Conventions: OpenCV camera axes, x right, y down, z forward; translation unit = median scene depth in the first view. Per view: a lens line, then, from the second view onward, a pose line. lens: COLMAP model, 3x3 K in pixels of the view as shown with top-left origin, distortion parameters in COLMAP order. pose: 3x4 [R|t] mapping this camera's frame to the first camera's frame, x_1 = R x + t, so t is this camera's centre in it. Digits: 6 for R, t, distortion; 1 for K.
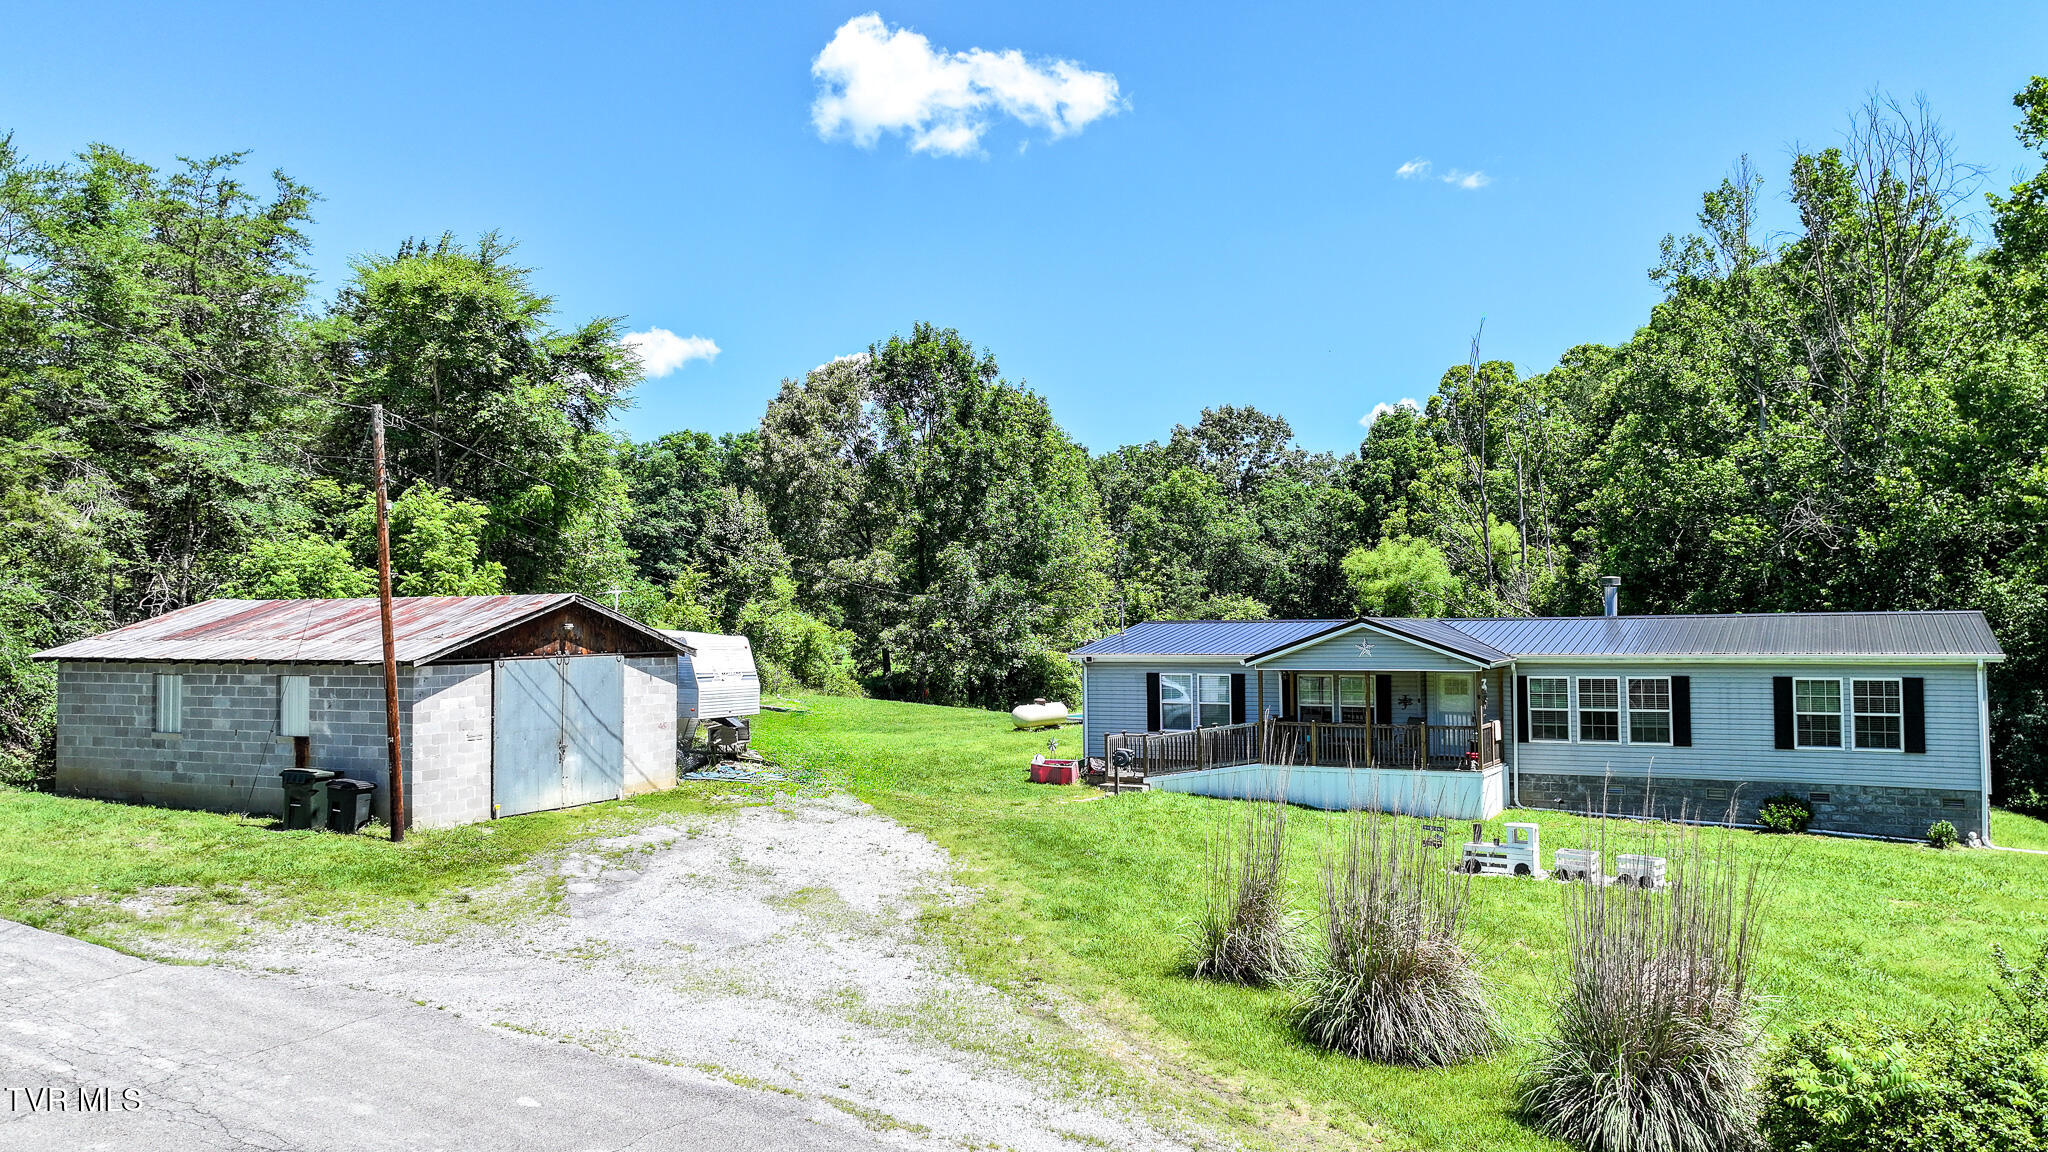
lens RADIAL K [[1453.7, 0, 1026.0], [0, 1453.7, 575.2], [0, 0, 1]] dist [0.002152, 0.021482]
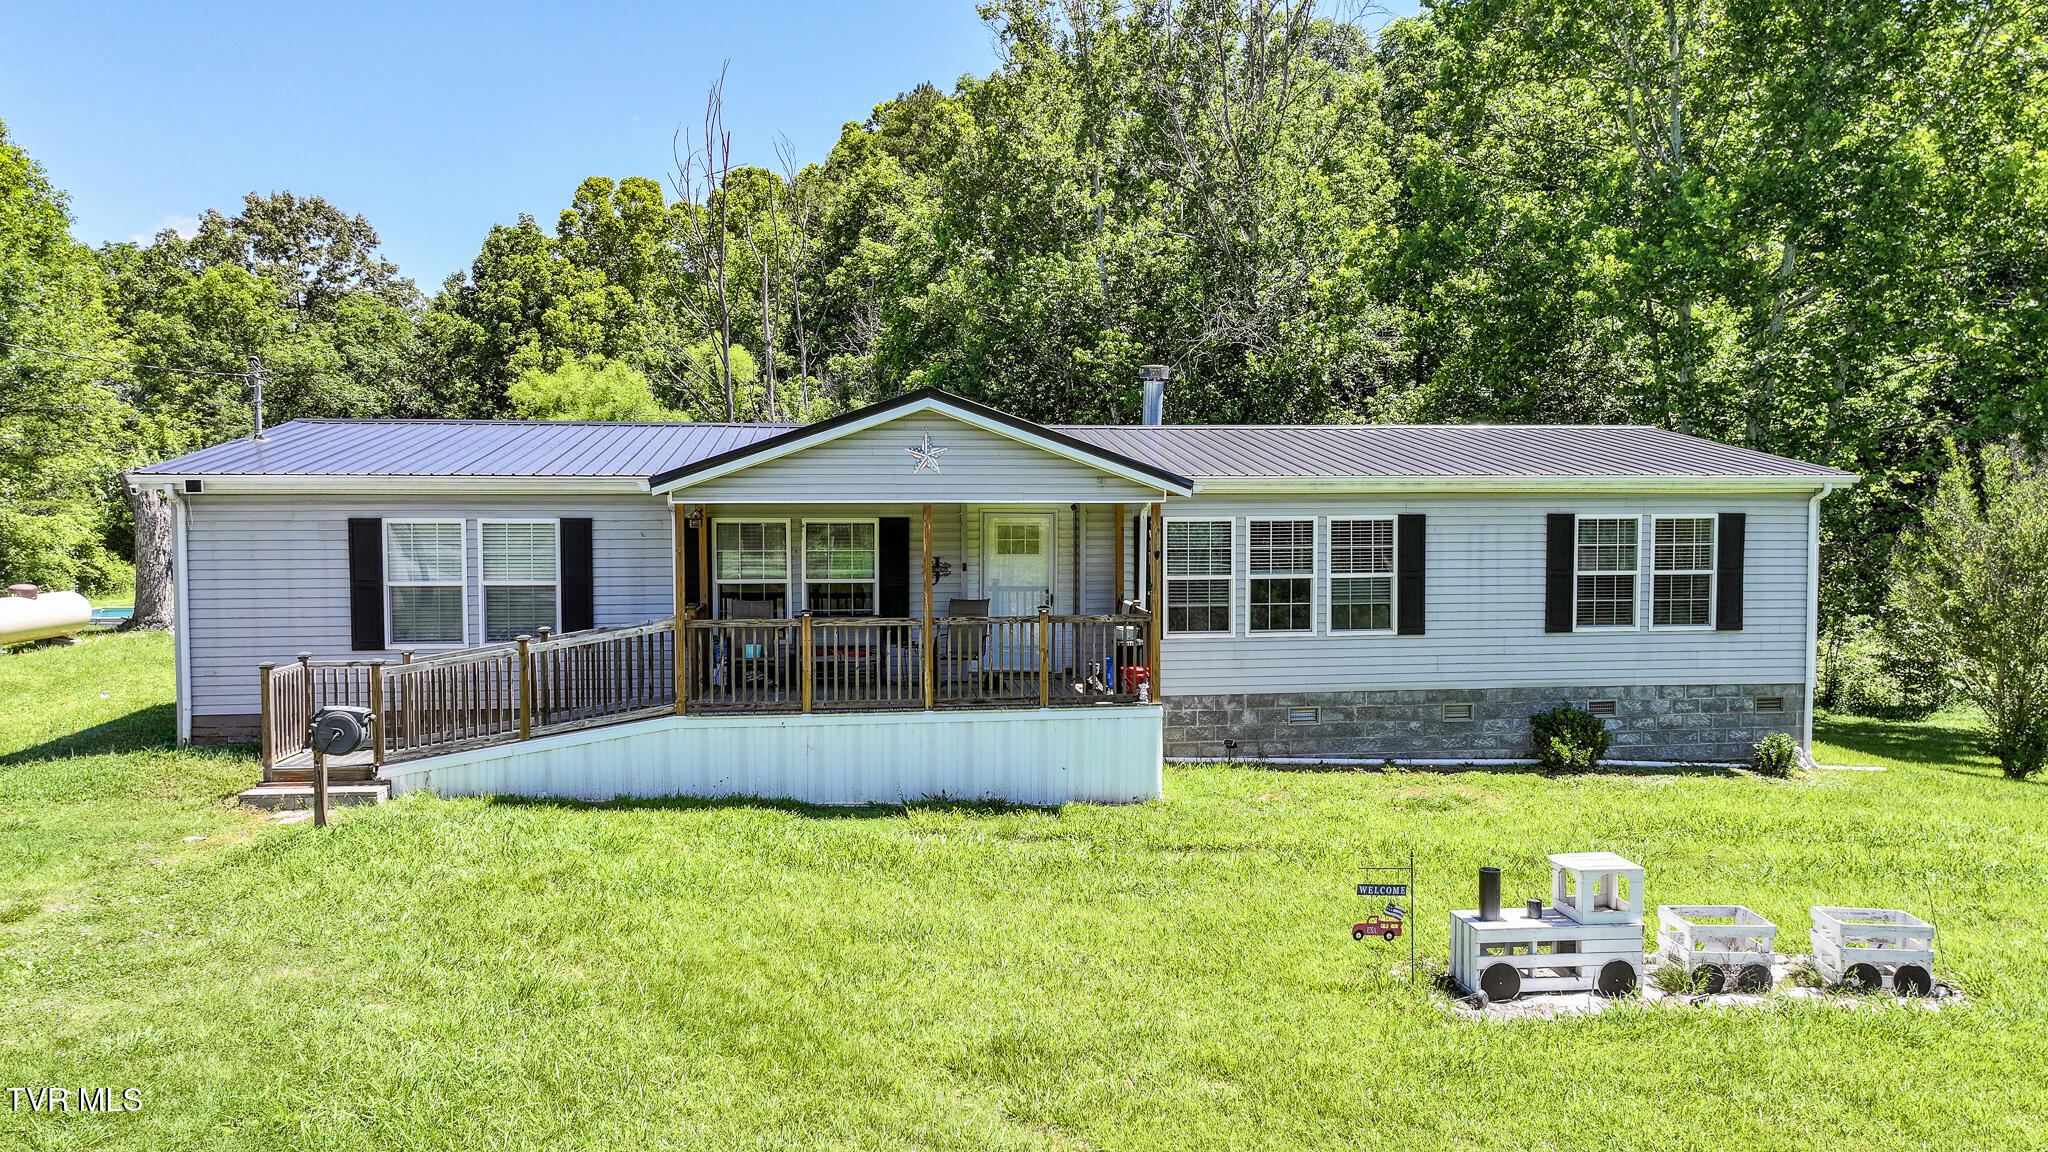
lens RADIAL K [[1453.7, 0, 1035.2], [0, 1453.7, 567.5], [0, 0, 1]] dist [0.002152, 0.021482]
pose [[0.802466, -0.019190, 0.596389, -0.013904], [-0.028283, 0.997136, 0.070141, 0.047946], [-0.596027, -0.073154, 0.799625, 0.555550]]
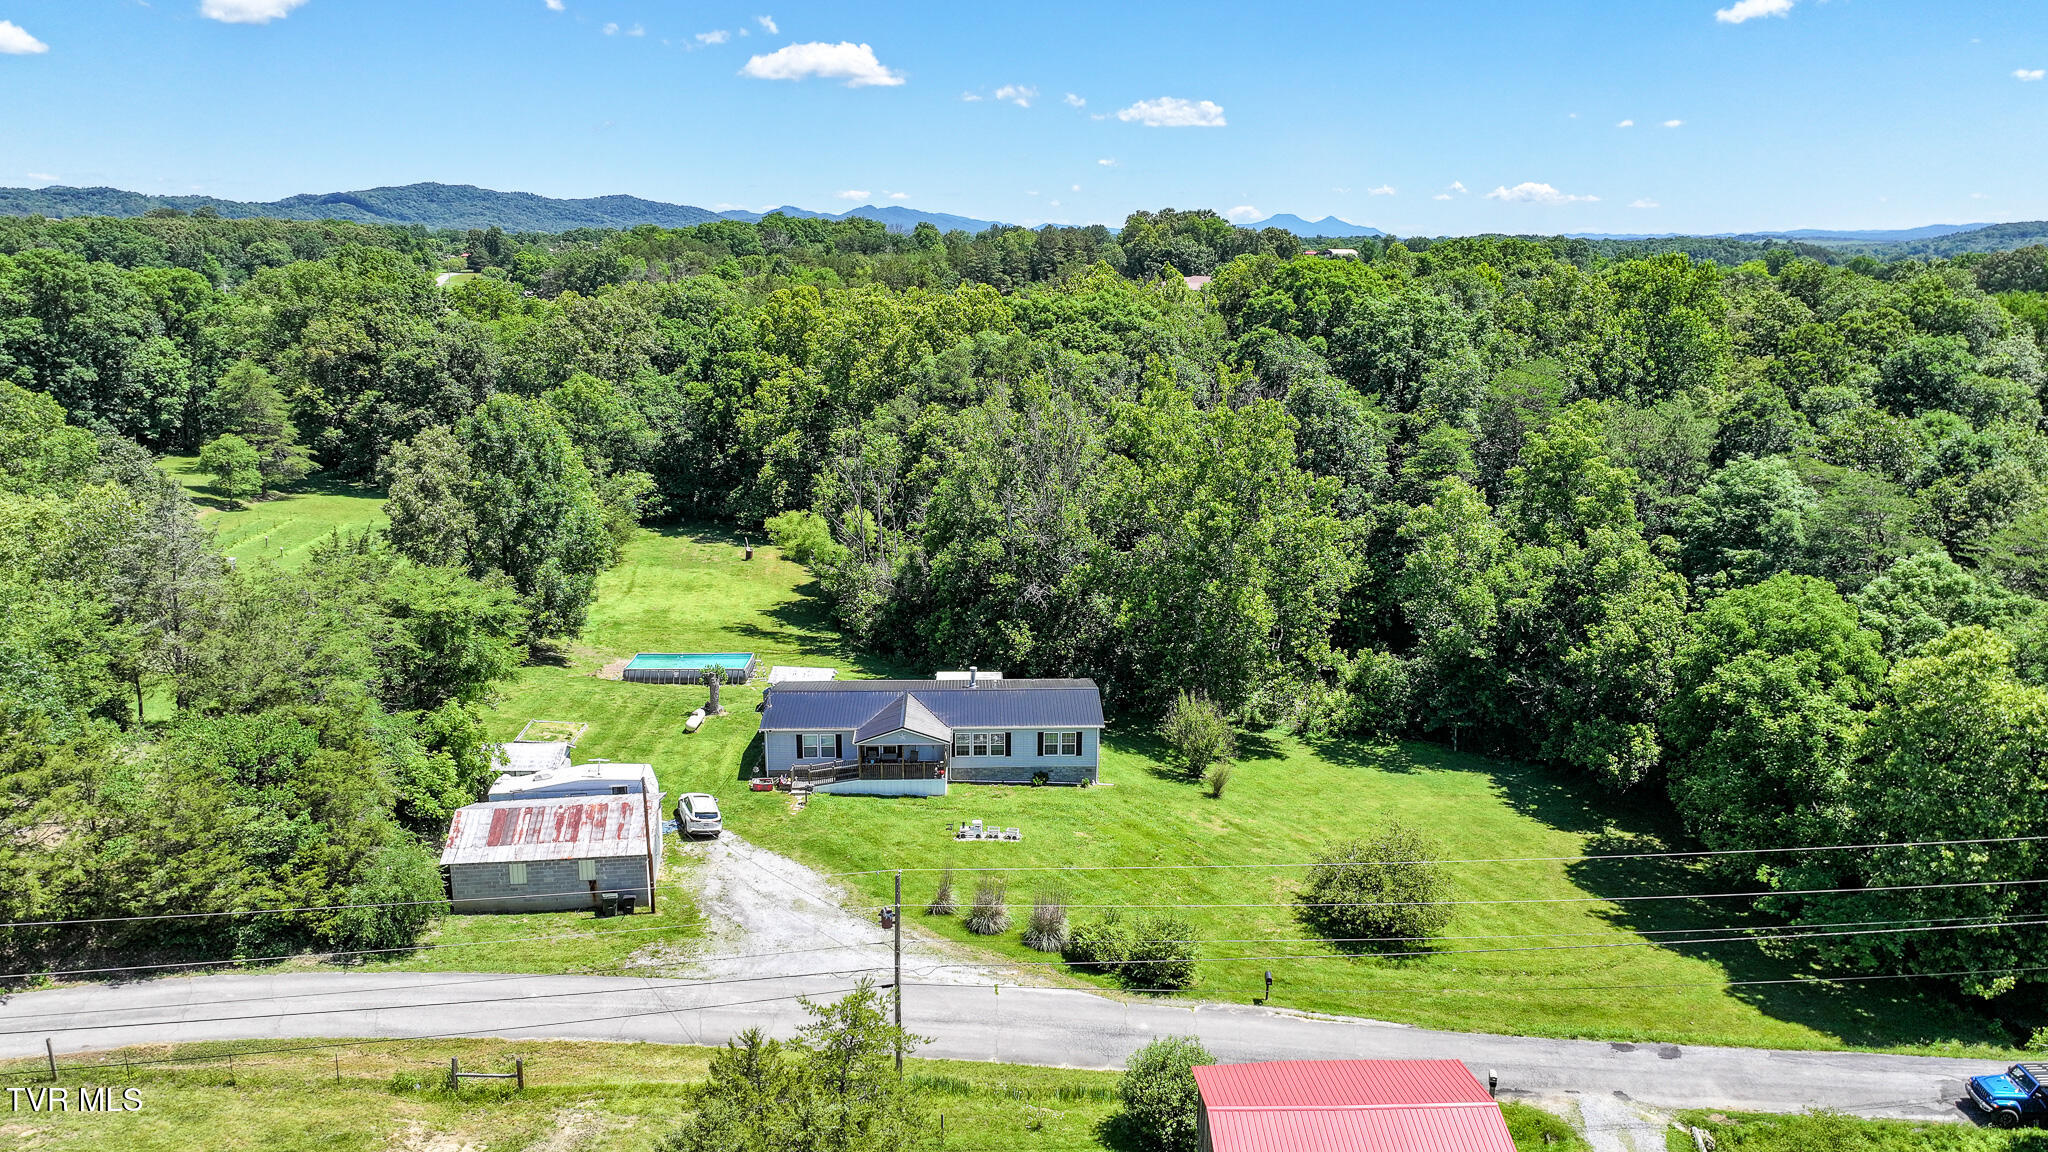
lens RADIAL K [[1453.7, 0, 1026.4], [0, 1453.7, 575.1], [0, 0, 1]] dist [0.002152, 0.021482]
pose [[0.854300, -0.106879, 0.508673, -0.795285], [-0.030322, 0.966717, 0.254045, -0.820637], [-0.518895, -0.232455, 0.822626, -1.086290]]
